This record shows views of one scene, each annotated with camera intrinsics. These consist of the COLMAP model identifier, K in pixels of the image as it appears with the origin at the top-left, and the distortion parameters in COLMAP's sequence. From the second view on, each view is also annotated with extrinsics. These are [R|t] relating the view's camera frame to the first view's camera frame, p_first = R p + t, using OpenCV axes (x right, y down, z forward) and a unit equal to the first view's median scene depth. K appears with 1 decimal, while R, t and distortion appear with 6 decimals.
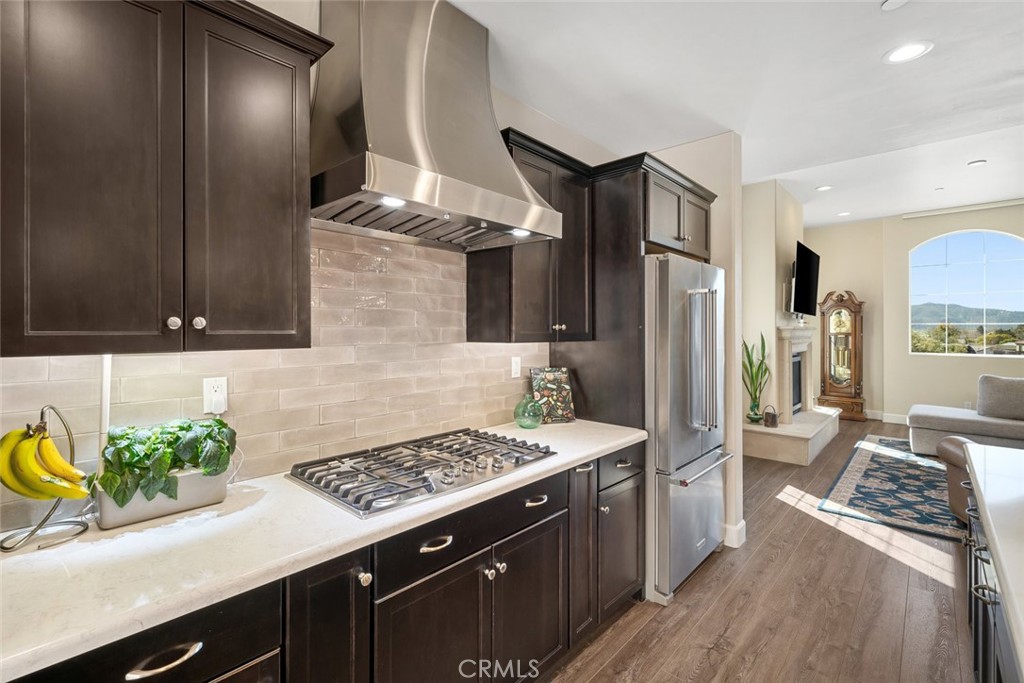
lens RADIAL K [[458.4, 0, 486.7], [0, 458.4, 326.3], [0, 0, 1]] dist [-0.001484, 0.000202]
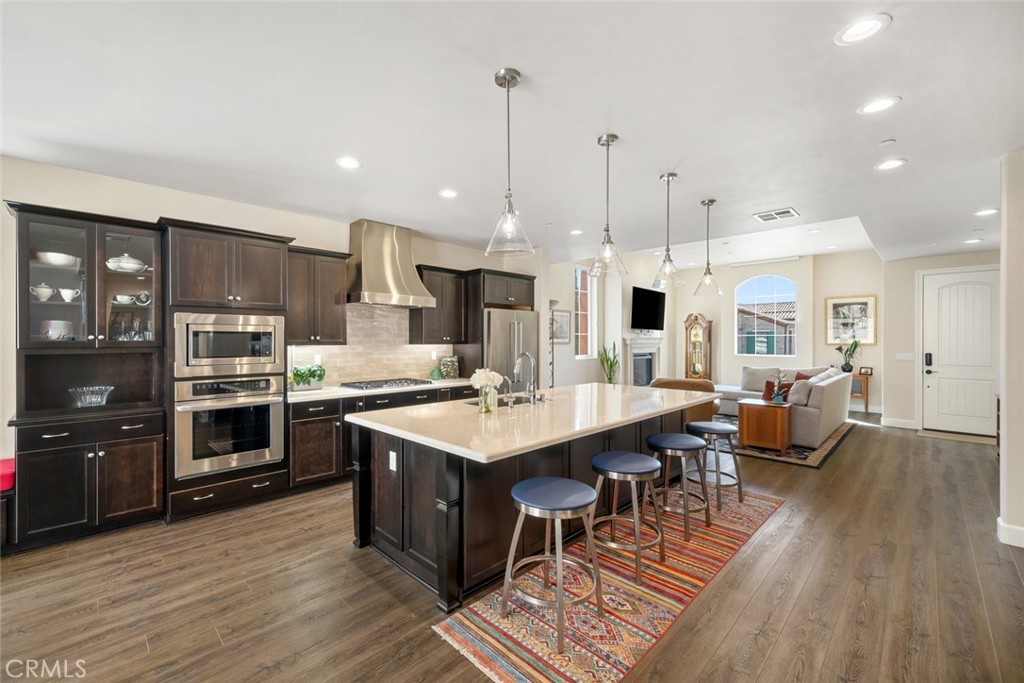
lens RADIAL K [[424.1, 0, 503.1], [0, 424.1, 339.5], [0, 0, 1]] dist [-0.002499, 0.001176]
pose [[0.999907, 0.000693, -0.013617, 0.454446], [-0.000553, 0.999947, 0.010276, -0.015059], [0.013624, -0.010267, 0.999854, -1.184516]]
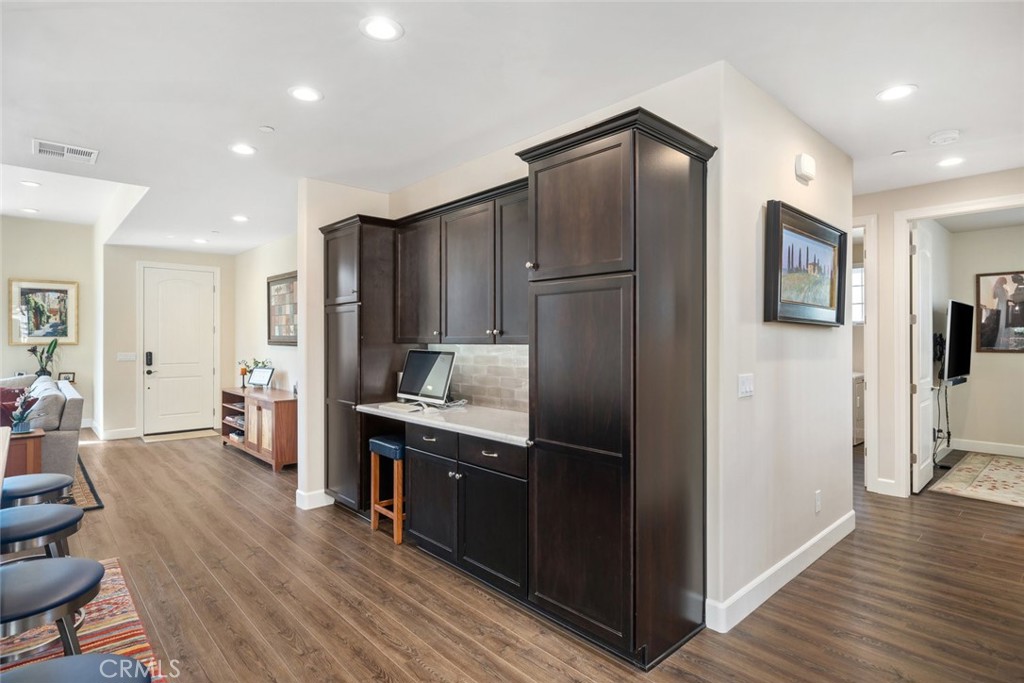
lens RADIAL K [[525.7, 0, 505.5], [0, 525.7, 338.4], [0, 0, 1]] dist [-0.001999, -0.001463]
pose [[0.057191, 0.000518, 0.998363, 0.167085], [-0.007818, 0.999969, -0.000071, 0.002232], [-0.998333, -0.007801, 0.057193, -0.733137]]
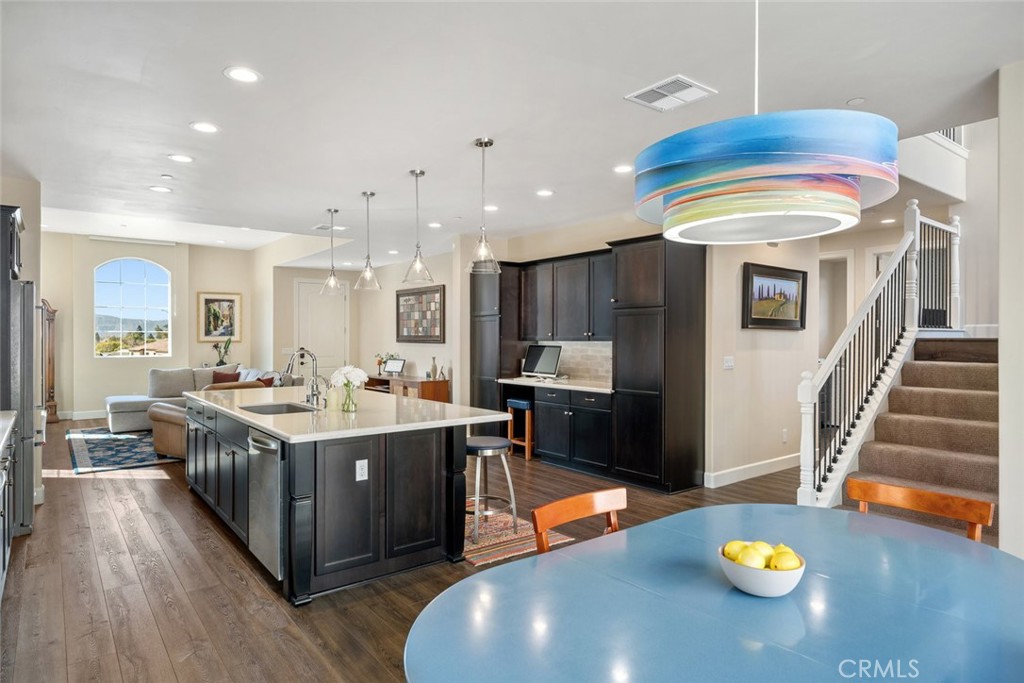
lens RADIAL K [[591.5, 0, 500.9], [0, 591.5, 338.1], [0, 0, 1]] dist [-0.002784, 0.000439]
pose [[0.145387, -0.001900, 0.989373, -1.098347], [-0.007502, 0.999967, 0.003023, -0.000818], [-0.989346, -0.007861, 0.145368, -0.628352]]
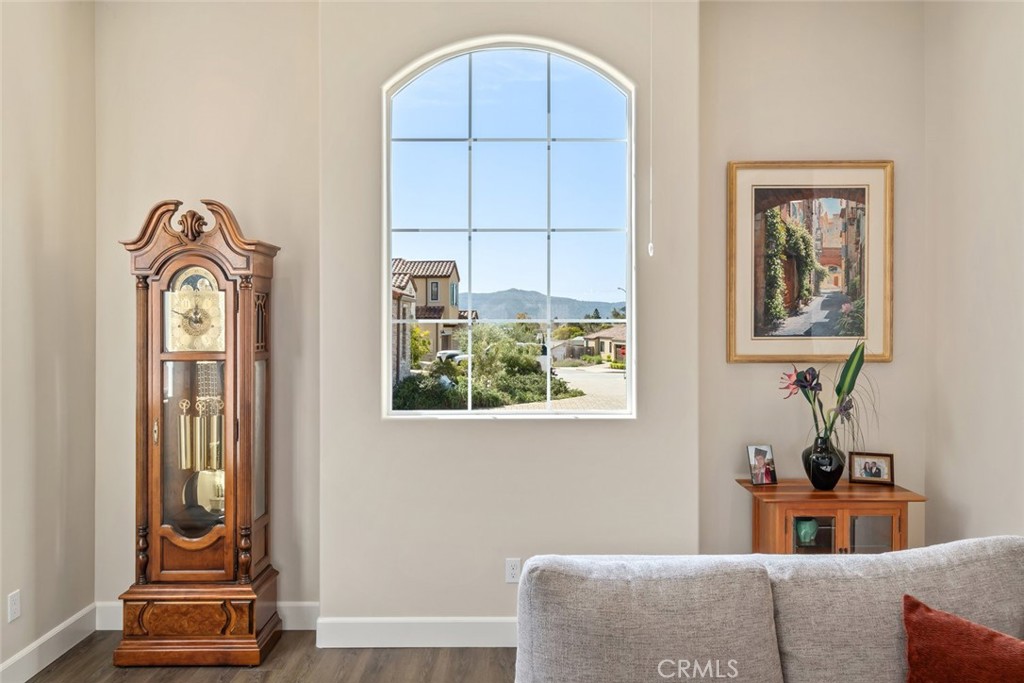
lens RADIAL K [[779.6, 0, 516.3], [0, 779.6, 331.0], [0, 0, 1]] dist [0.007190, 0.004738]
pose [[0.715919, -0.009785, 0.698115, 1.701374], [-0.003738, 0.999834, 0.017848, -0.022380], [-0.698173, -0.015387, 0.715764, 1.540141]]
